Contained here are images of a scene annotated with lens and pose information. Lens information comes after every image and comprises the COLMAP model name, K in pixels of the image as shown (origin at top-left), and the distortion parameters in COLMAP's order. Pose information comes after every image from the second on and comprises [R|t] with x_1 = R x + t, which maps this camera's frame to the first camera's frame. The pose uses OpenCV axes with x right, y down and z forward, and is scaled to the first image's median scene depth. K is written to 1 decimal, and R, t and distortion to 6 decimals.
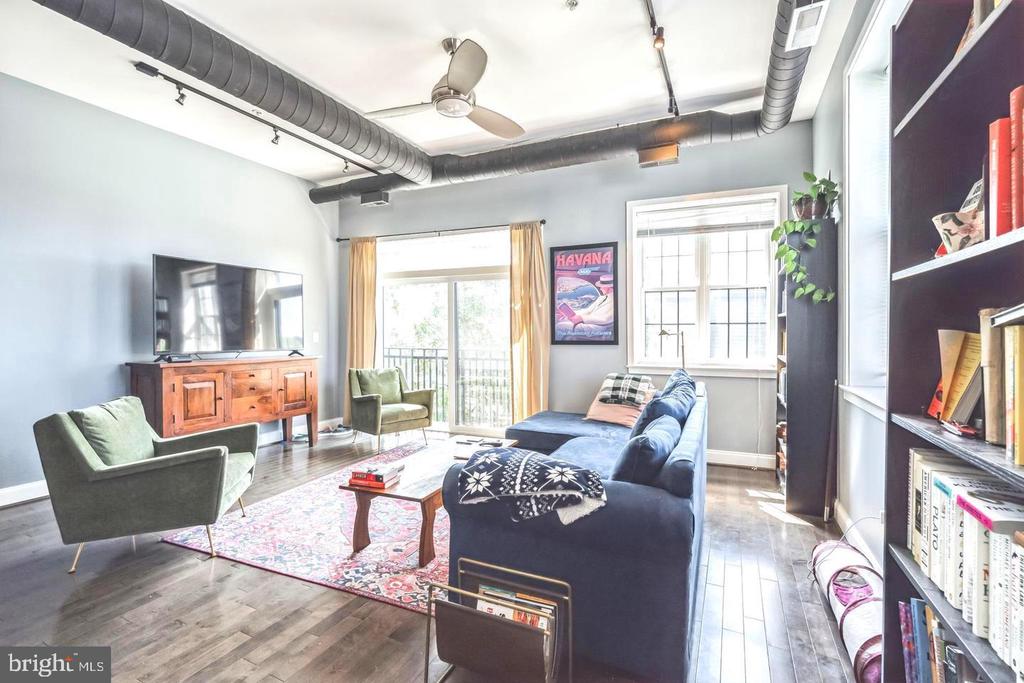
lens RADIAL K [[451.9, 0, 507.6], [0, 451.9, 337.1], [0, 0, 1]] dist [-0.010383, 0.001802]
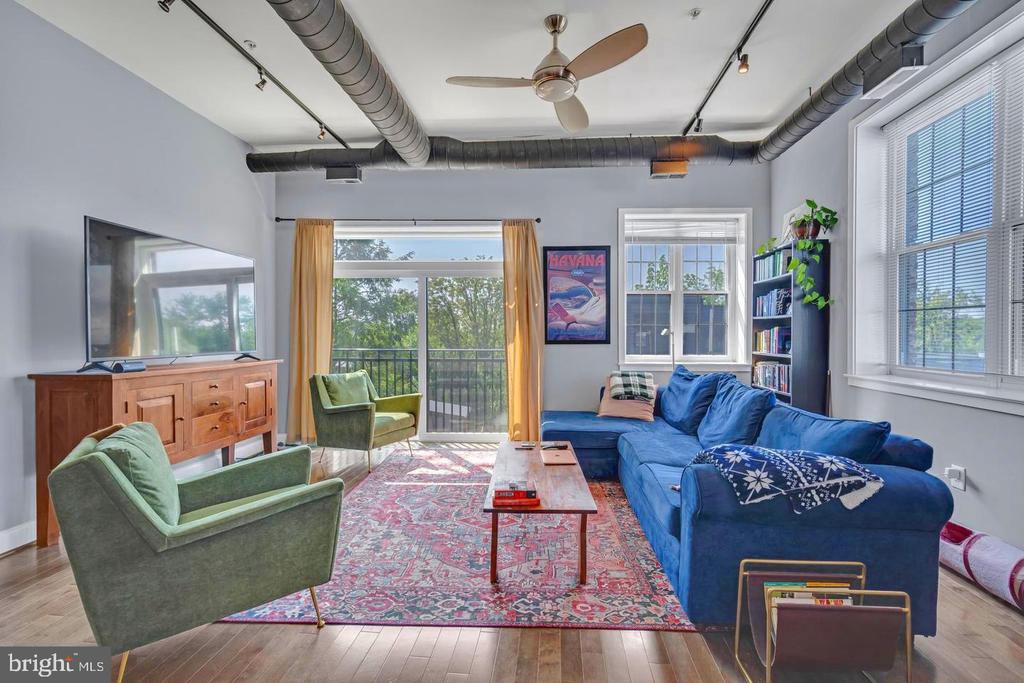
lens RADIAL K [[451.9, 0, 512.9], [0, 451.9, 338.7], [0, 0, 1]] dist [-0.010383, 0.001802]
pose [[0.935189, -0.001434, 0.354146, -0.360166], [0.001112, 0.999999, 0.001111, 0.003568], [-0.354147, -0.000645, 0.935189, 0.104353]]
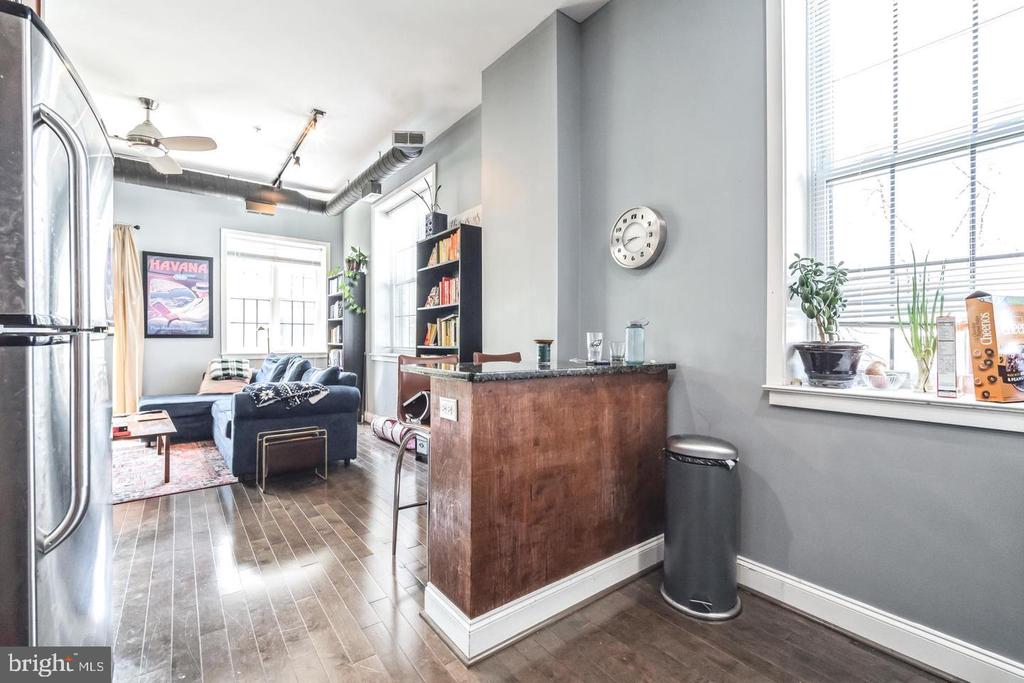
lens RADIAL K [[451.9, 0, 513.6], [0, 451.9, 339.0], [0, 0, 1]] dist [-0.010383, 0.001802]
pose [[0.453774, 0.003056, 0.891111, -0.537111], [0.006518, 0.999956, -0.006749, 0.036512], [-0.891093, 0.008871, 0.453734, -0.357980]]
